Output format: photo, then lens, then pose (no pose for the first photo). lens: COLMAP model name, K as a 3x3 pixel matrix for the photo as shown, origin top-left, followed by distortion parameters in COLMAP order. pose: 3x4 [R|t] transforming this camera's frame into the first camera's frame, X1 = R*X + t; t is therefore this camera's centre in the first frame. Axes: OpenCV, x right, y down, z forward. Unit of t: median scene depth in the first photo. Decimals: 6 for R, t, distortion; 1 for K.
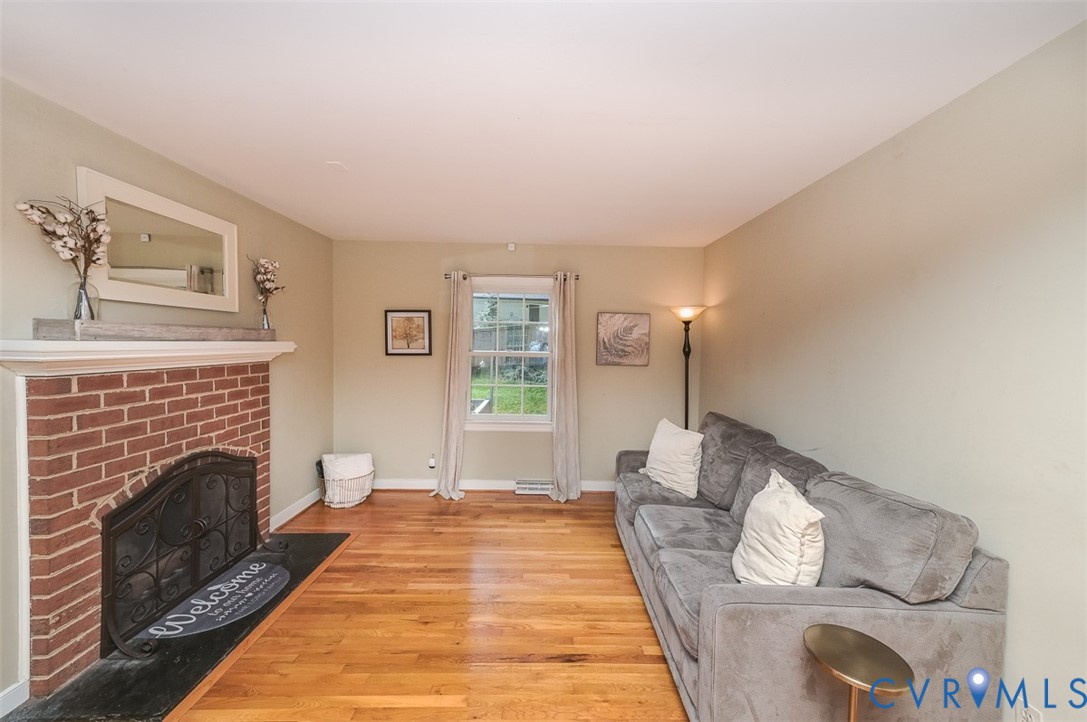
lens RADIAL K [[436.8, 0, 540.3], [0, 436.8, 356.5], [0, 0, 1]] dist [0.023605, 0.001143]
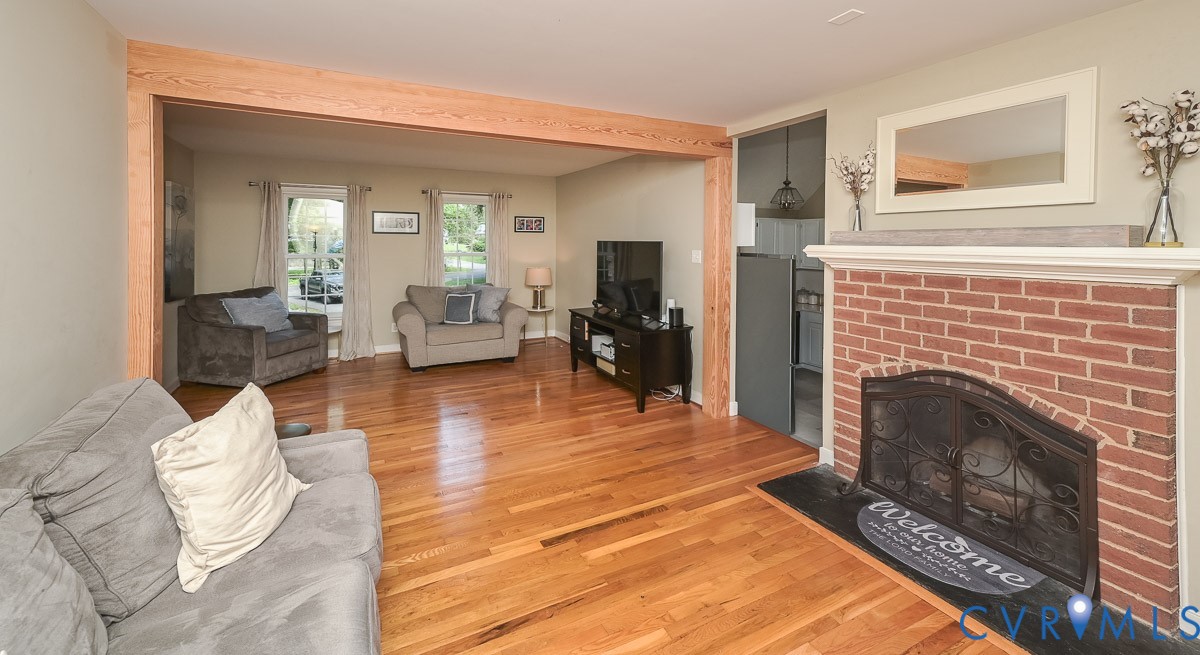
lens RADIAL K [[431.8, 0, 640.1], [0, 431.8, 253.0], [0, 0, 1]] dist [0.028656, 0.000136]
pose [[-0.827193, -0.008576, -0.561852, 0.213029], [-0.037104, 0.998535, 0.039386, -0.027151], [0.560692, 0.053427, -0.826299, 1.191921]]
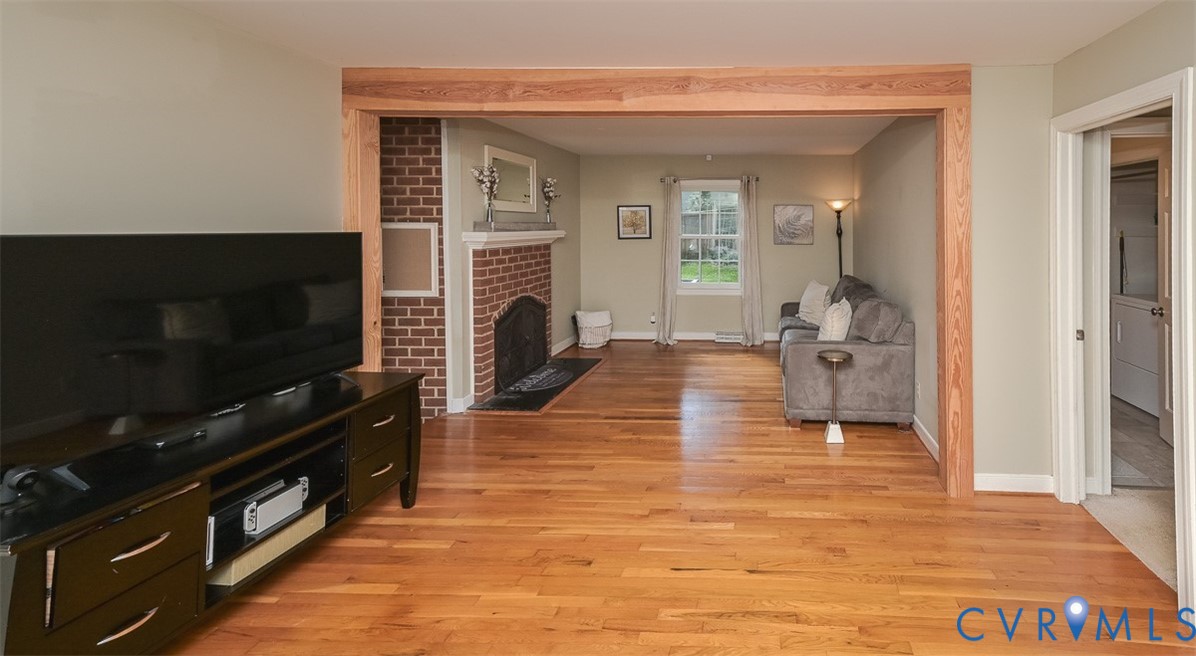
lens RADIAL K [[525.0, 0, 685.3], [0, 525.0, 231.9], [0, 0, 1]] dist [0.010642, 0.000289]
pose [[0.987937, -0.014434, -0.154184, 0.143816], [0.011248, 0.999705, -0.021519, 0.017559], [0.154449, 0.019525, 0.987808, -0.812183]]
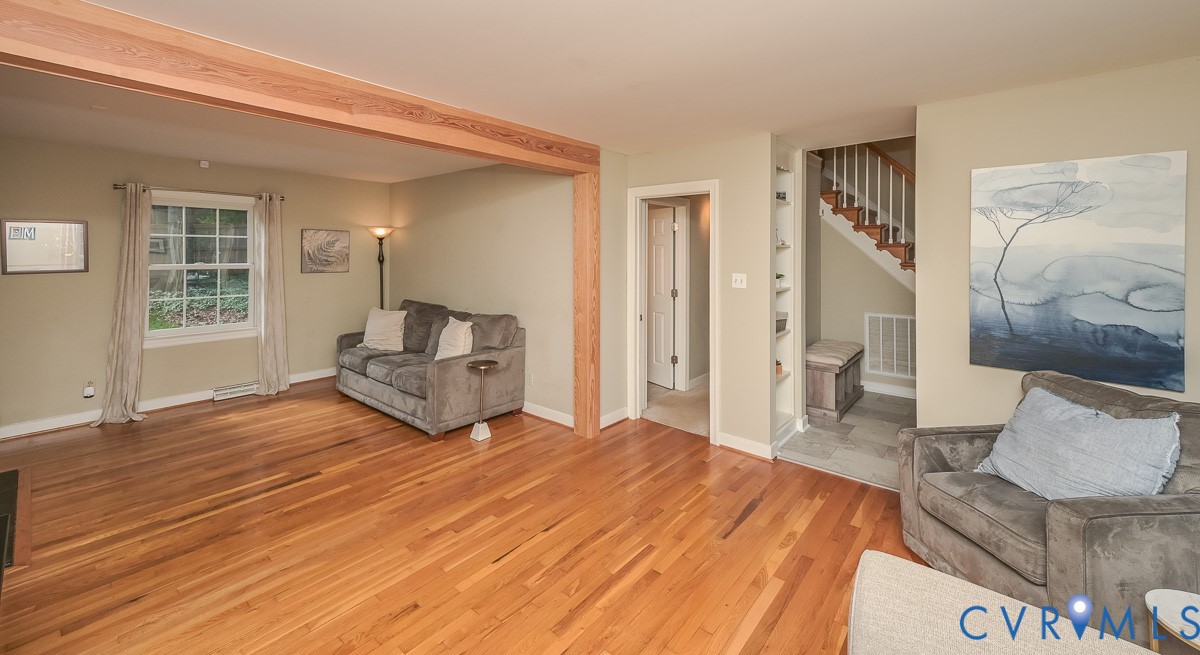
lens RADIAL K [[531.1, 0, 623.3], [0, 531.1, 253.3], [0, 0, 1]] dist [0.012116, 0.000606]
pose [[0.651492, -0.016934, 0.758466, -0.521088], [0.032601, 0.999452, -0.005689, 0.002507], [-0.757954, 0.028433, 0.651688, -0.783832]]
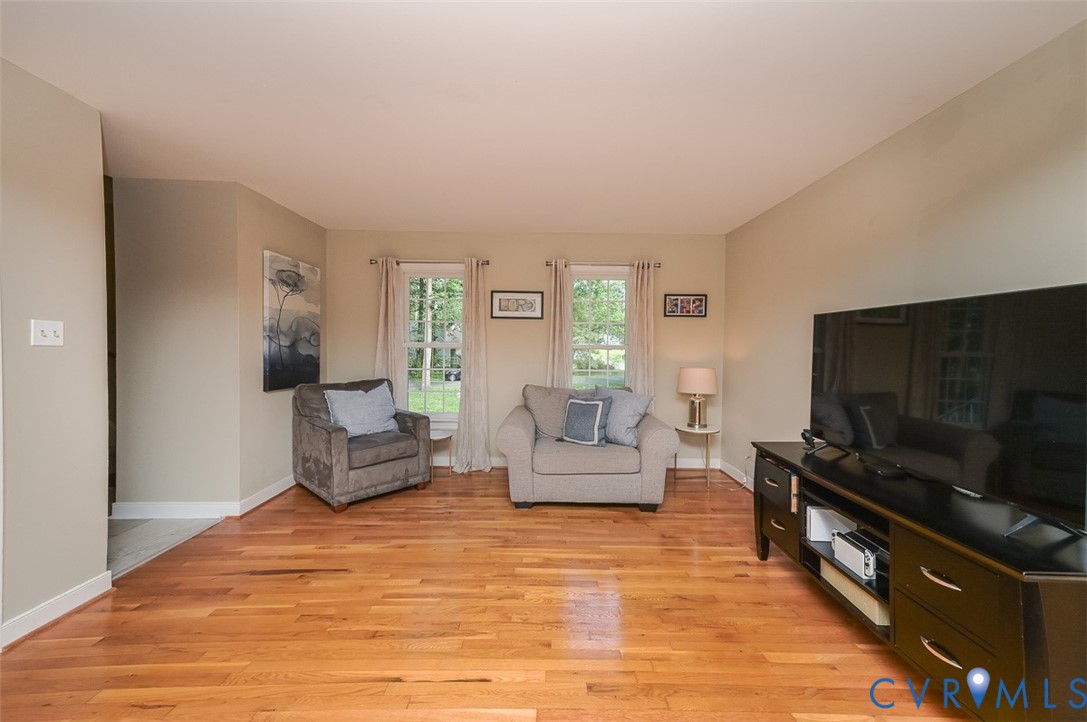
lens RADIAL K [[436.8, 0, 569.9], [0, 436.8, 352.2], [0, 0, 1]] dist [0.023605, 0.001143]
pose [[-0.996656, -0.024088, -0.078080, -0.050467], [-0.027615, 0.998632, 0.044406, 0.048688], [0.076903, 0.046414, -0.995958, 0.526416]]
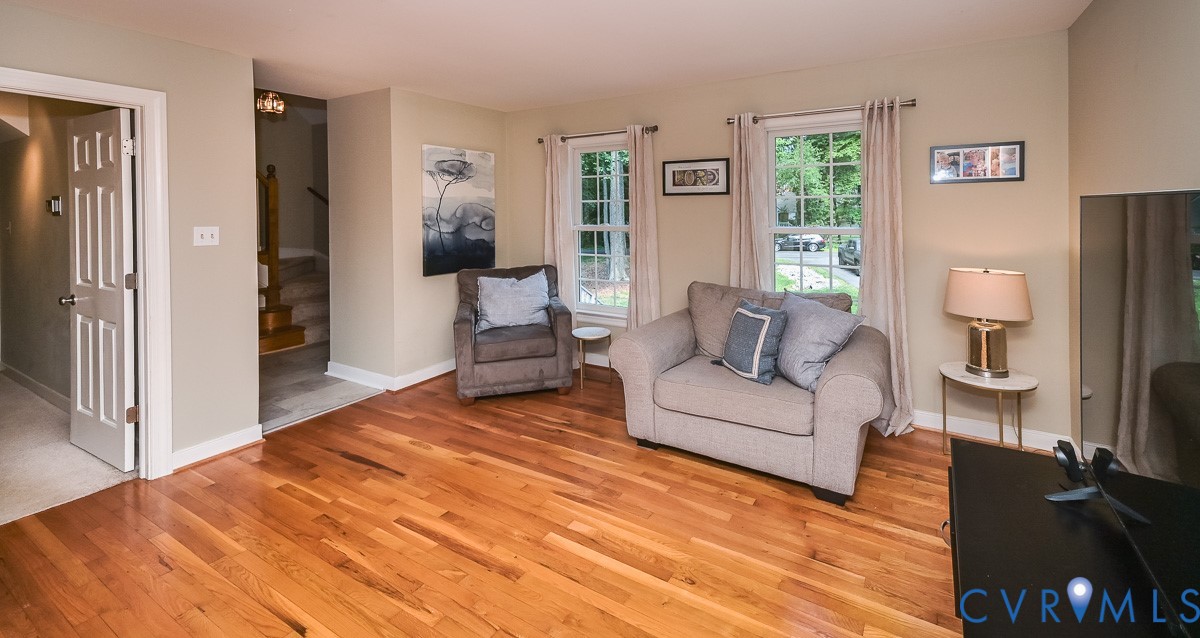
lens RADIAL K [[506.6, 0, 618.3], [0, 506.6, 213.5], [0, 0, 1]] dist [0.028710, -0.000446]
pose [[-0.872729, -0.020051, 0.487792, -0.486538], [0.003811, 0.998846, 0.047875, -0.013237], [-0.488189, 0.043641, -0.871646, 0.292537]]
